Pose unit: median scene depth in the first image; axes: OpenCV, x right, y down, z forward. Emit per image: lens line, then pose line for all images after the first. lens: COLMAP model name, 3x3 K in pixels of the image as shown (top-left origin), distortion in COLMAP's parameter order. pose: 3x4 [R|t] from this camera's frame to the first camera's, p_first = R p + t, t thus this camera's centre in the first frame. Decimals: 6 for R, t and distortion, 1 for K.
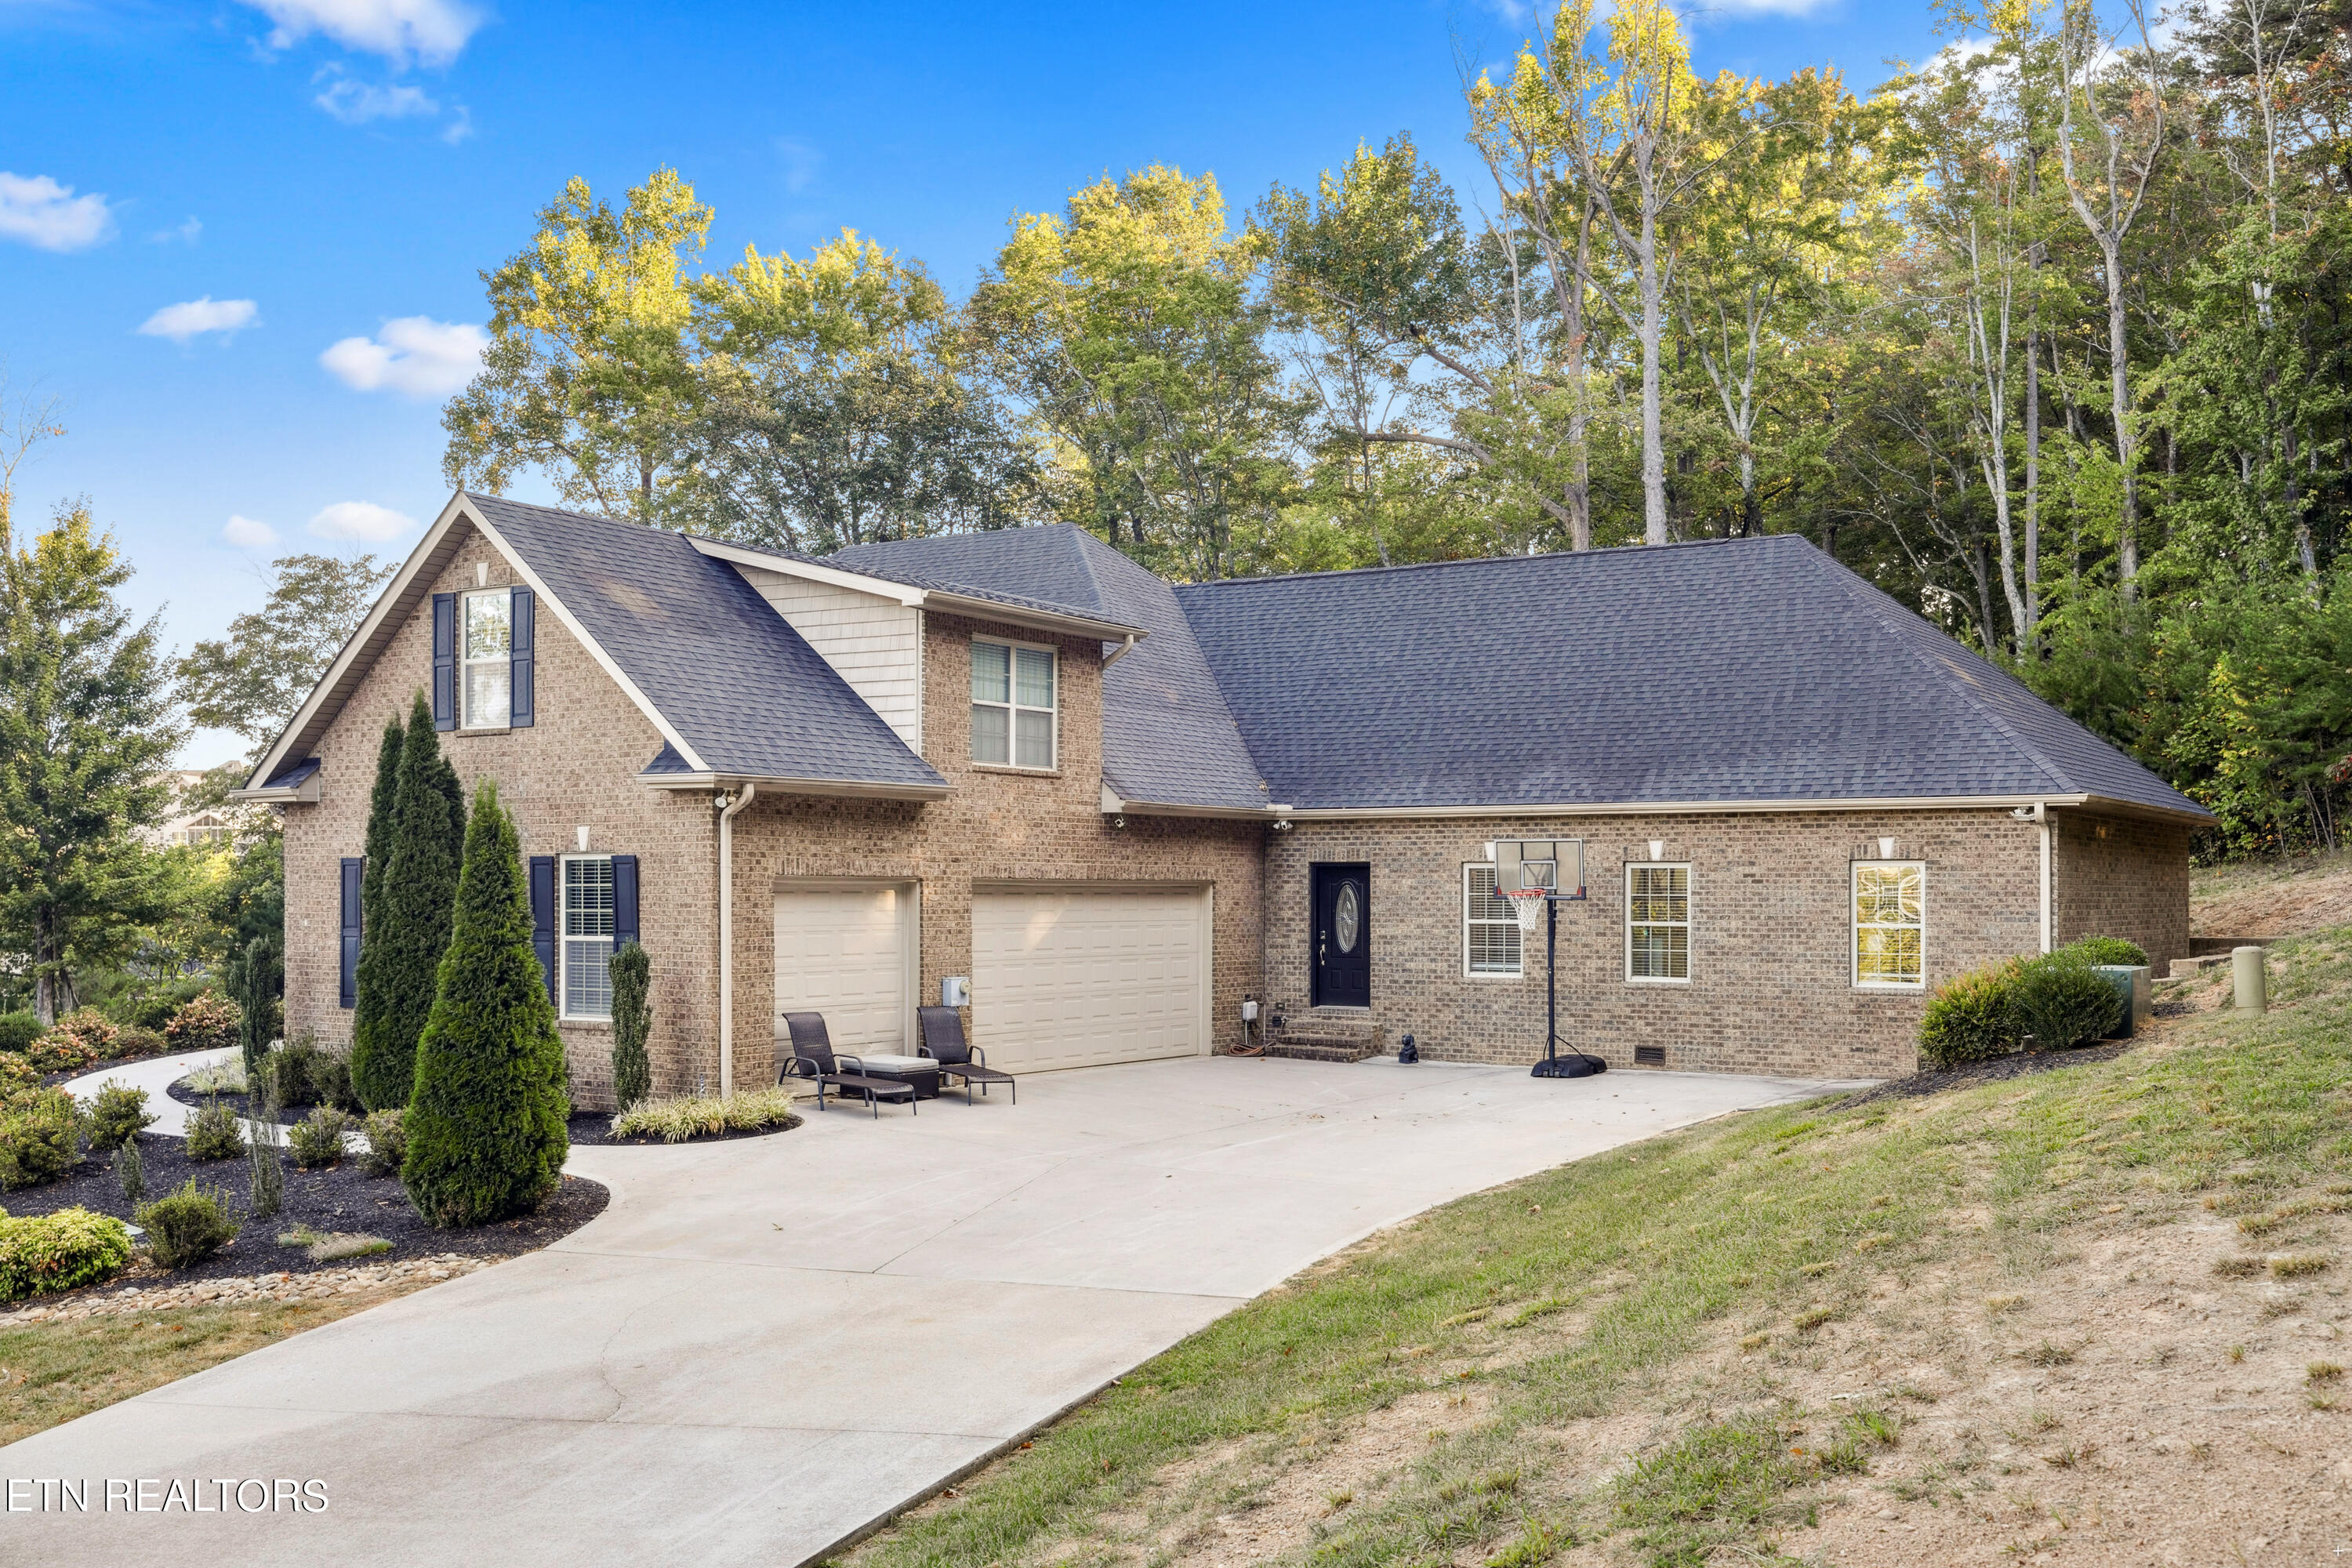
lens RADIAL K [[2269.7, 0, 1175.3], [0, 2269.7, 887.3], [0, 0, 1]] dist [0.000634, 0.003014]
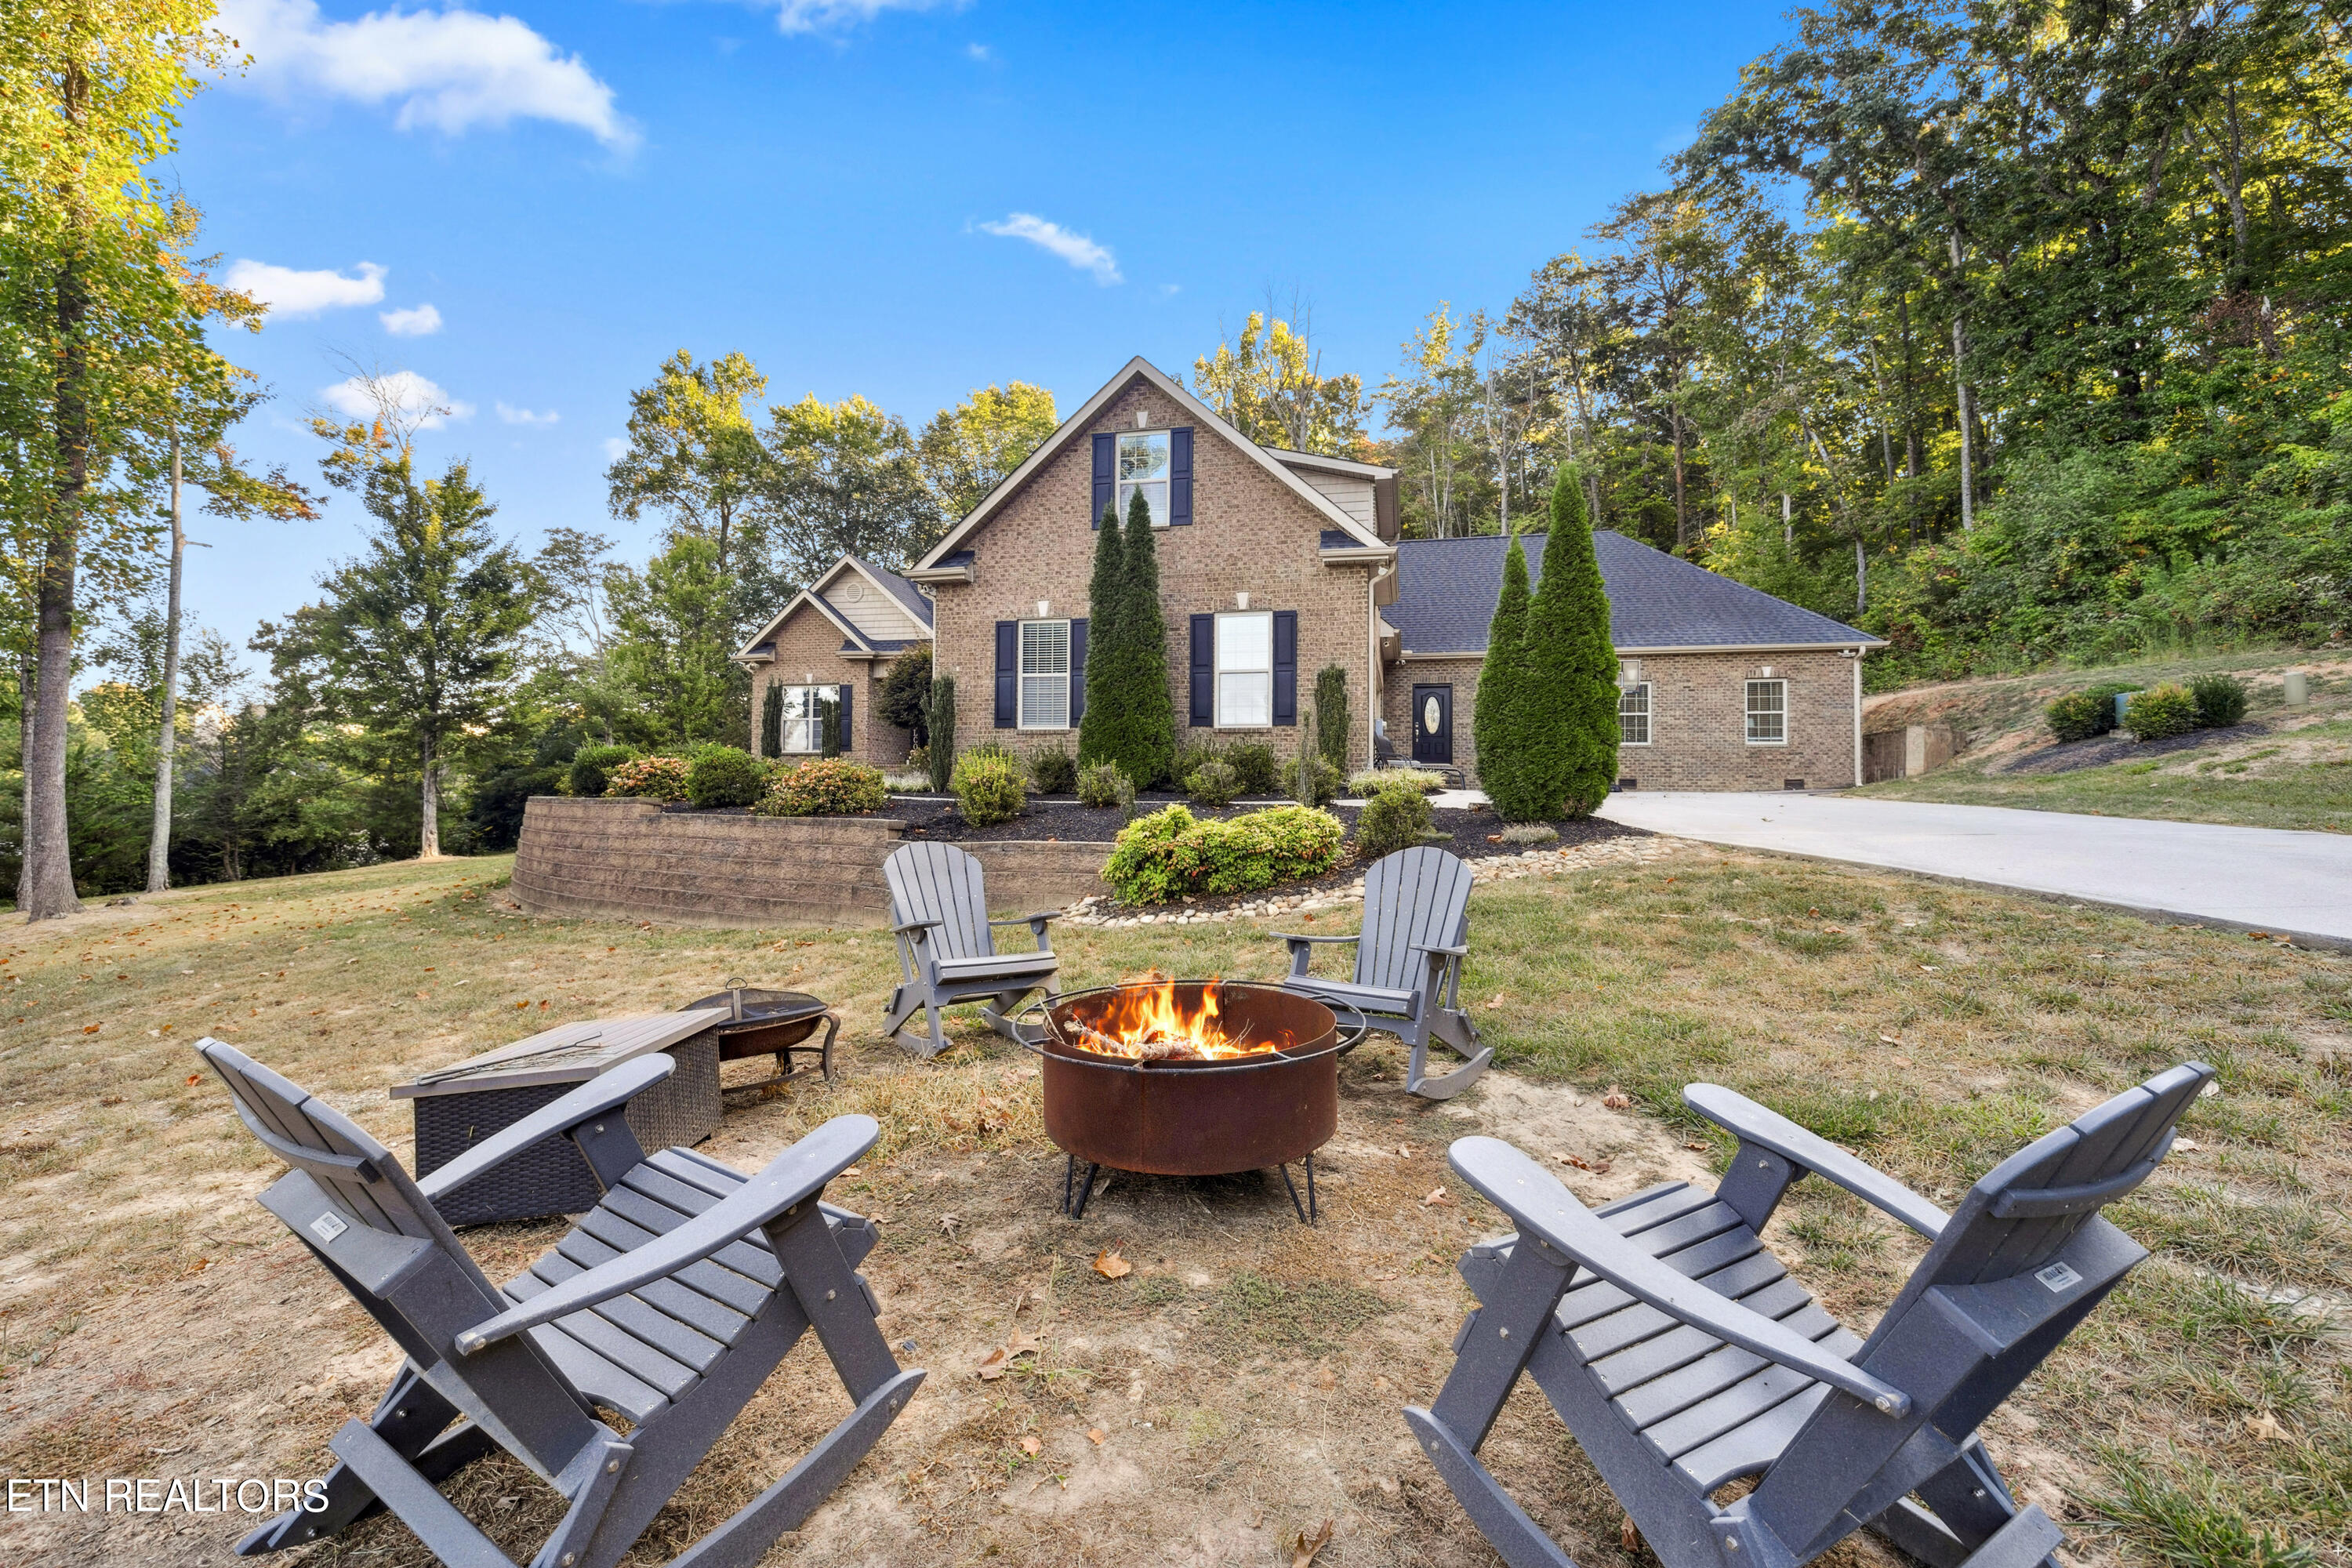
lens RADIAL K [[1004.5, 0, 1169.1], [0, 1004.5, 783.4], [0, 0, 1]] dist [0.001102, -0.000098]
pose [[0.942005, 0.008402, 0.335493, -0.427563], [-0.005989, 0.999948, -0.008226, 0.082841], [-0.335545, 0.005740, 0.942007, 0.340019]]
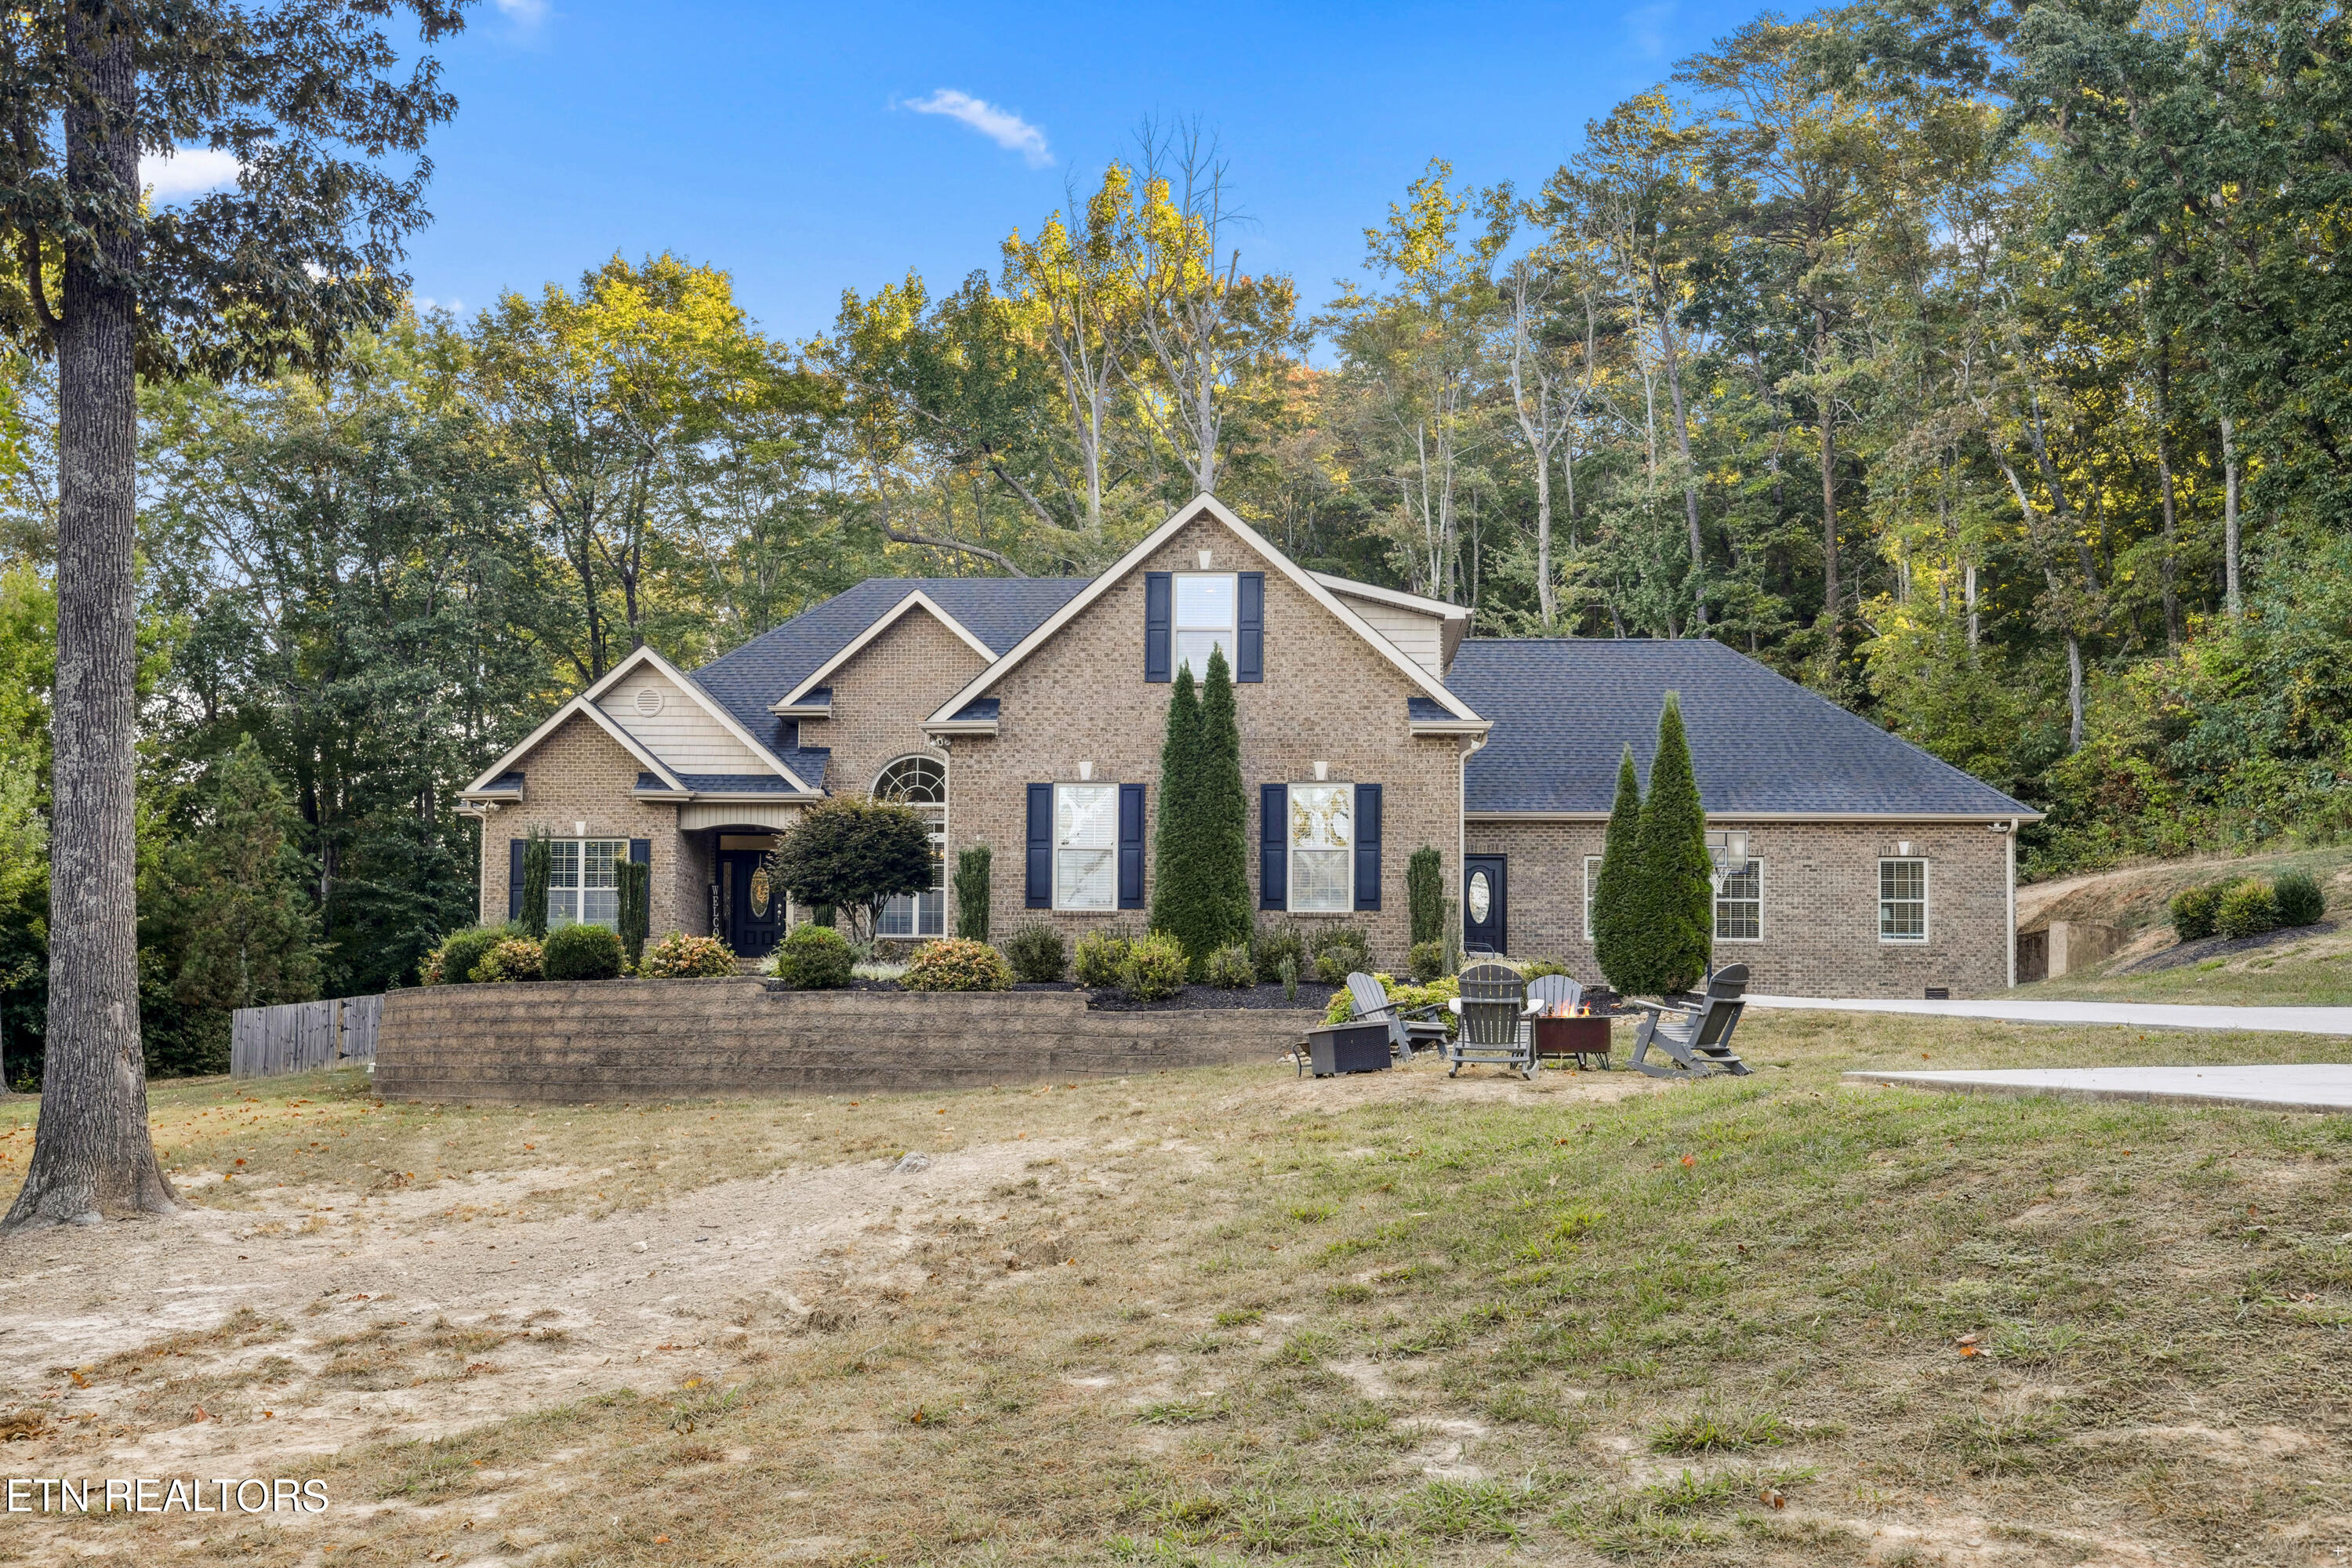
lens RADIAL K [[2359.5, 0, 1120.6], [0, 2359.5, 1001.9], [0, 0, 1]] dist [0.000745, 0.007874]
pose [[0.874641, 0.020892, 0.484321, -0.832947], [-0.010036, 0.999637, -0.024996, 0.119847], [-0.484667, 0.017002, 0.874533, -0.100094]]
